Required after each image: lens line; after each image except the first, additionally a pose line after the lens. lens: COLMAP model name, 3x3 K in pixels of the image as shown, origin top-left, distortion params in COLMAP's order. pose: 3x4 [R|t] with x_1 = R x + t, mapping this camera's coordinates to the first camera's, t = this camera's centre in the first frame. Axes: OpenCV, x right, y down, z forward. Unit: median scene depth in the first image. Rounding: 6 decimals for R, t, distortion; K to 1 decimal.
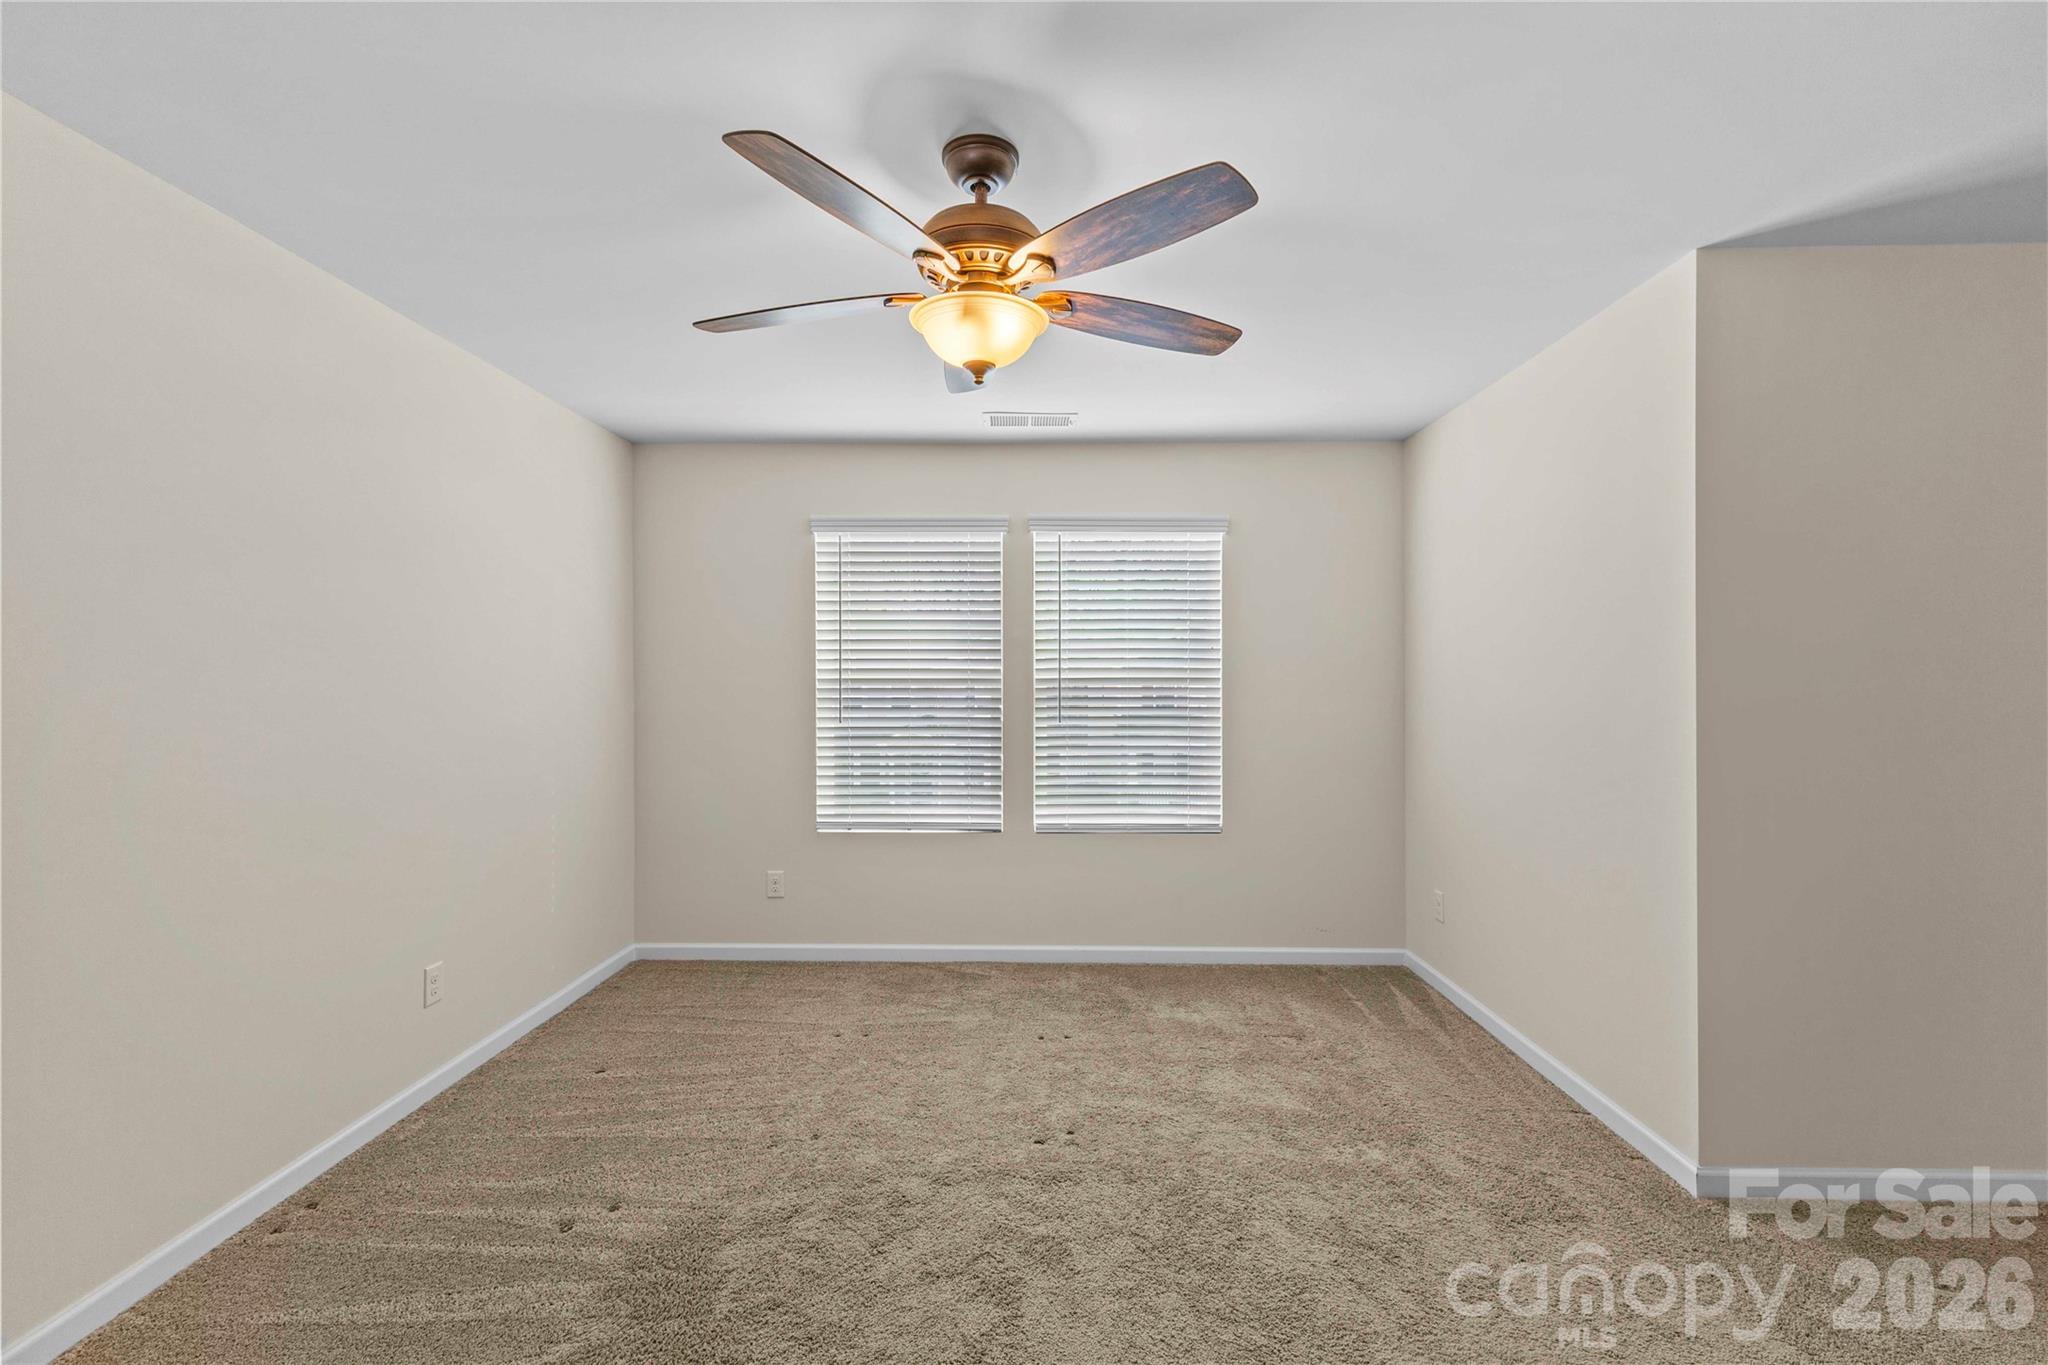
lens RADIAL K [[871.2, 0, 1032.3], [0, 871.2, 681.0], [0, 0, 1]] dist [0.002254, -0.001597]
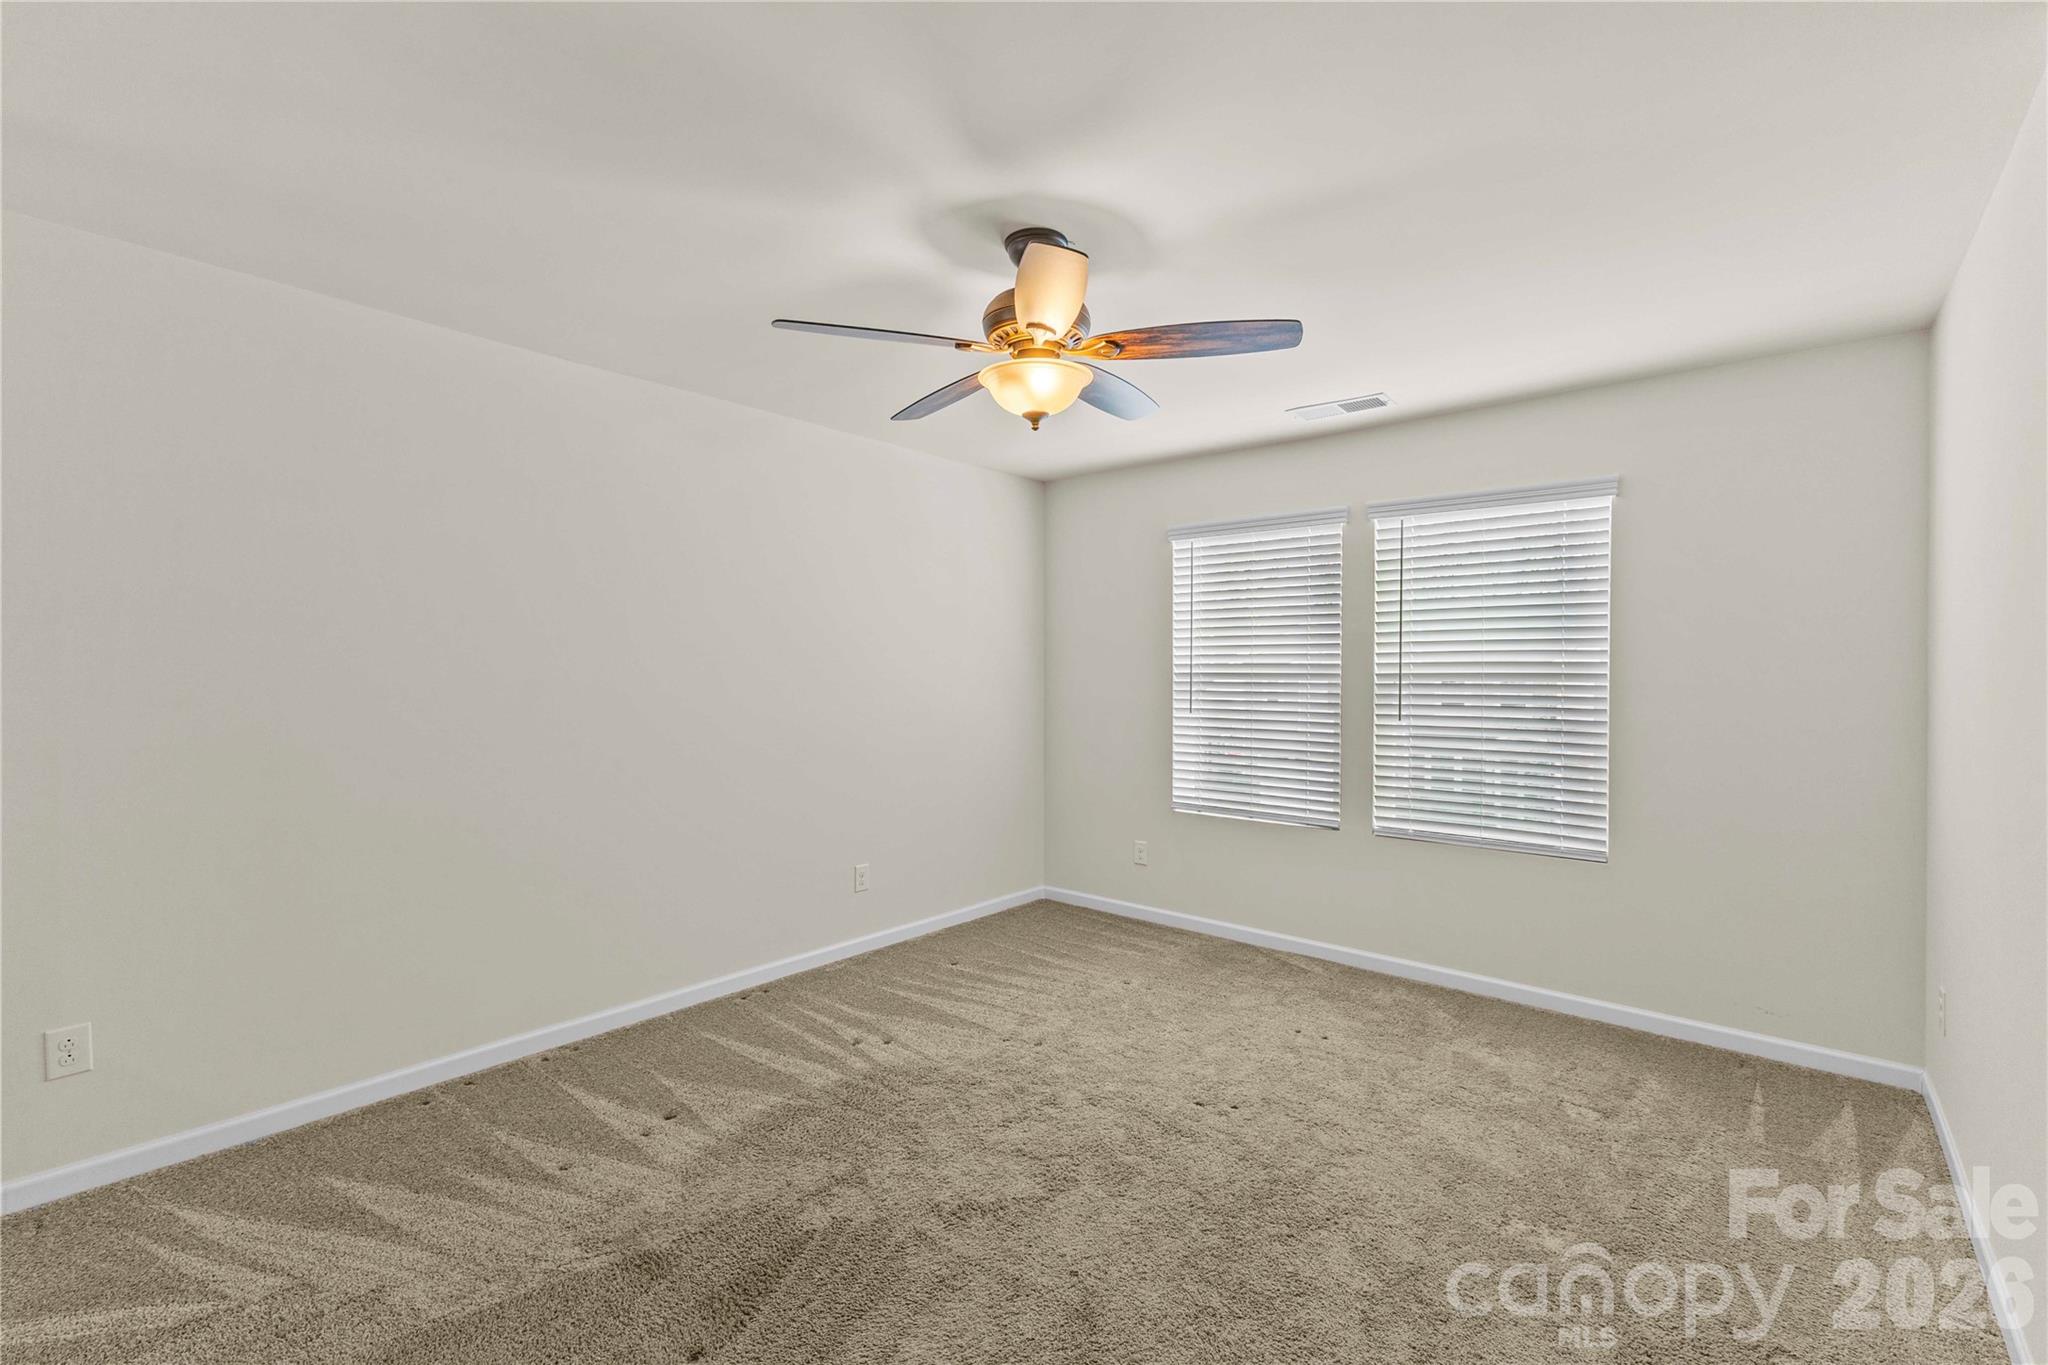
lens RADIAL K [[871.2, 0, 1021.3], [0, 871.2, 678.6], [0, 0, 1]] dist [0.002254, -0.001597]
pose [[0.777795, 0.009402, -0.628448, 0.315292], [-0.007630, 0.999956, 0.005516, 0.000562], [0.628472, 0.000504, 0.777832, 0.016524]]
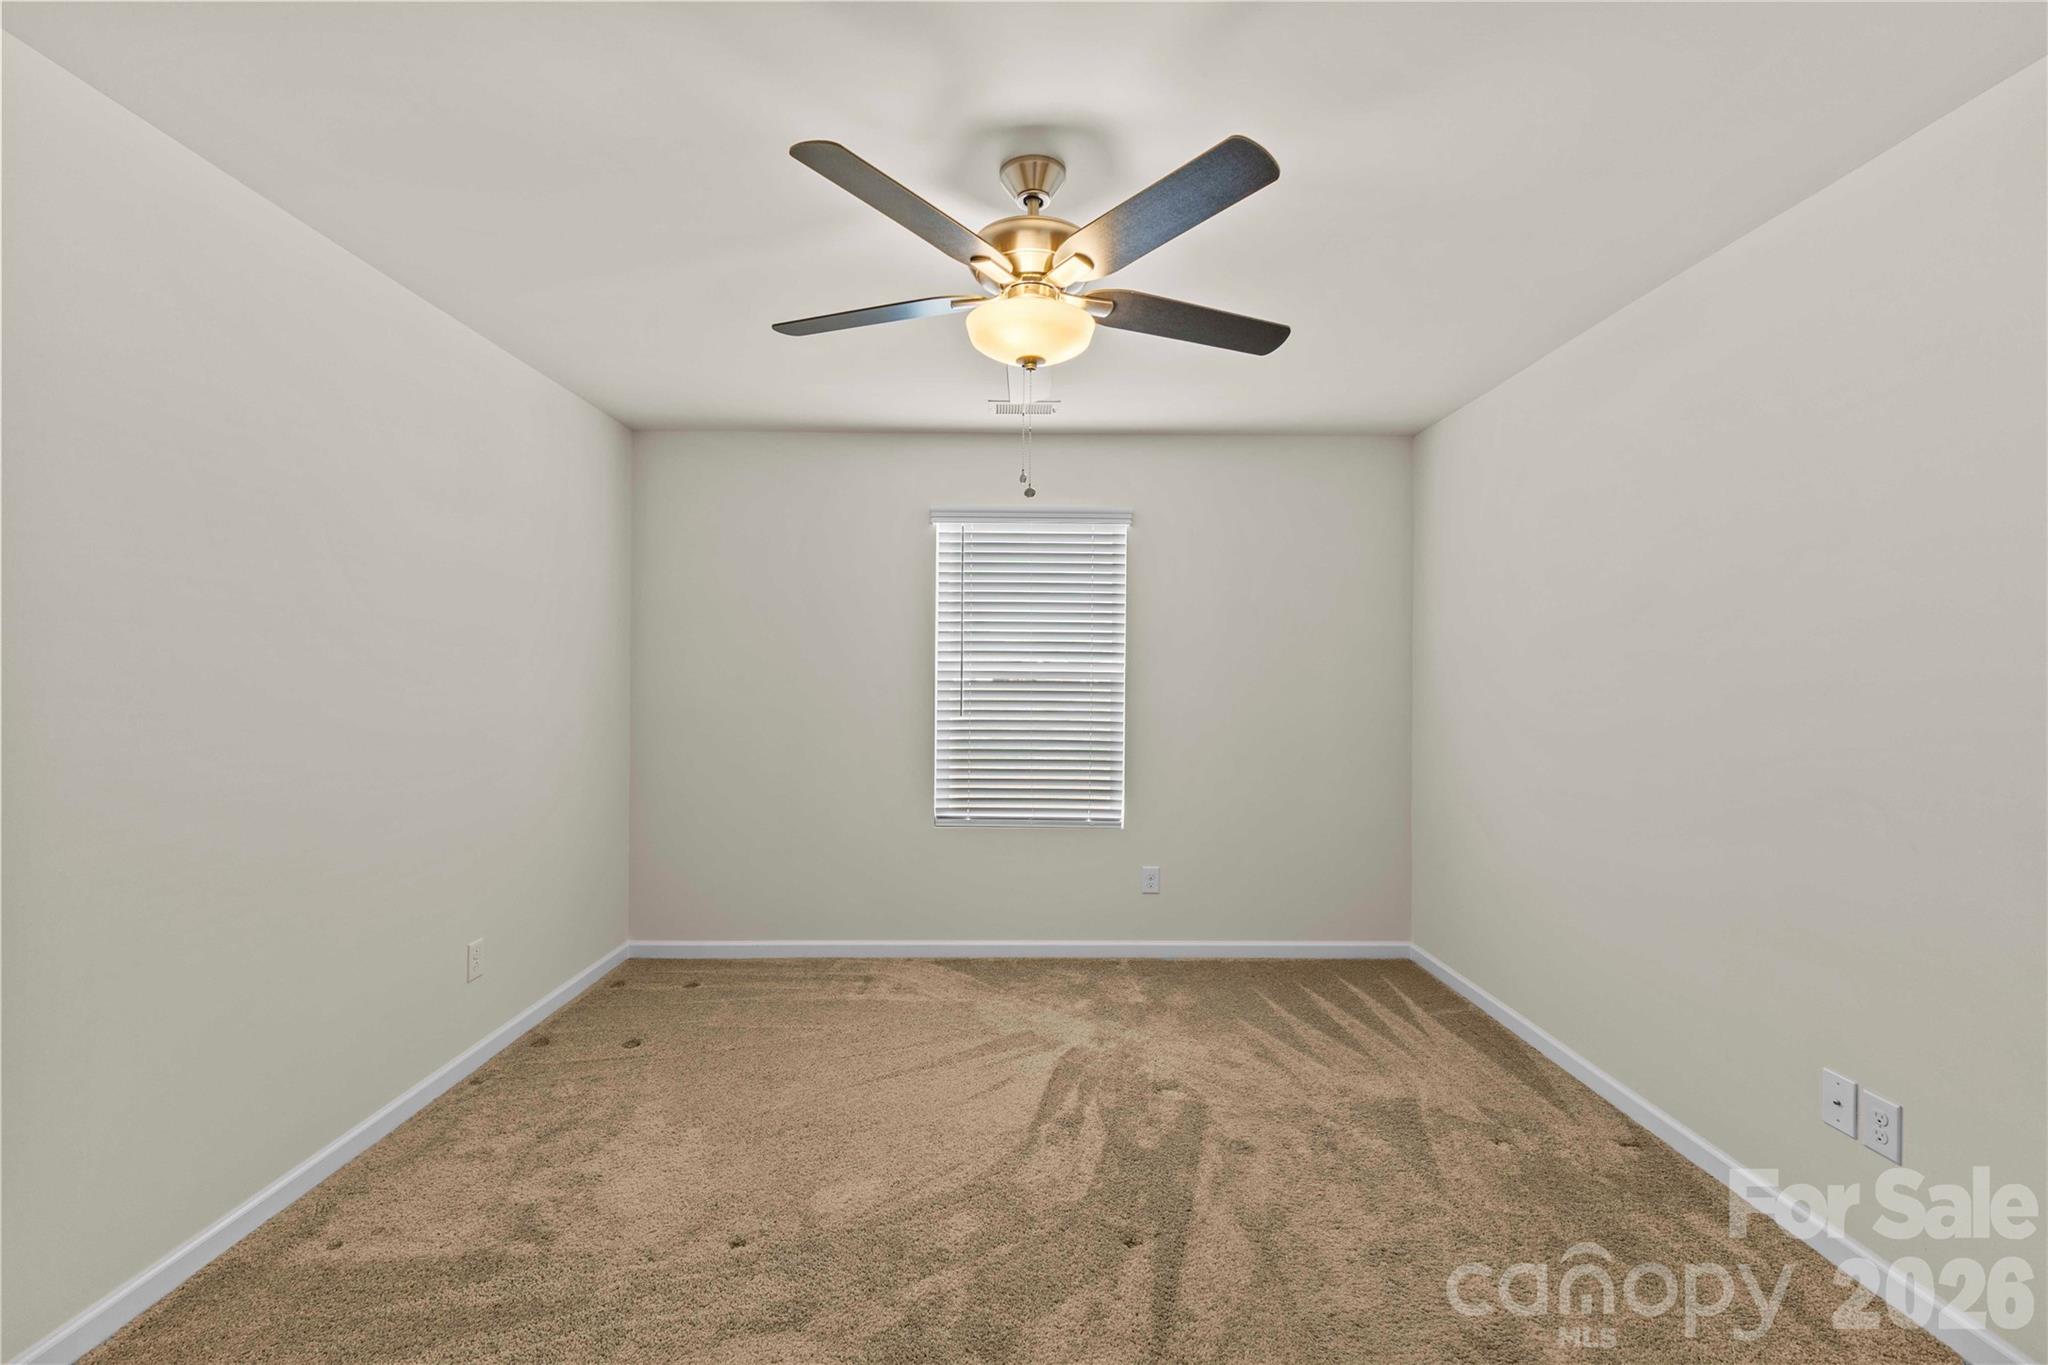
lens RADIAL K [[874.7, 0, 1022.4], [0, 874.7, 667.3], [0, 0, 1]] dist [0.015403, 0.001270]
pose [[0.999406, 0.003761, 0.034246, -0.054558], [-0.003541, 0.999973, -0.006489, -0.000267], [-0.034270, 0.006364, 0.999392, 0.002342]]
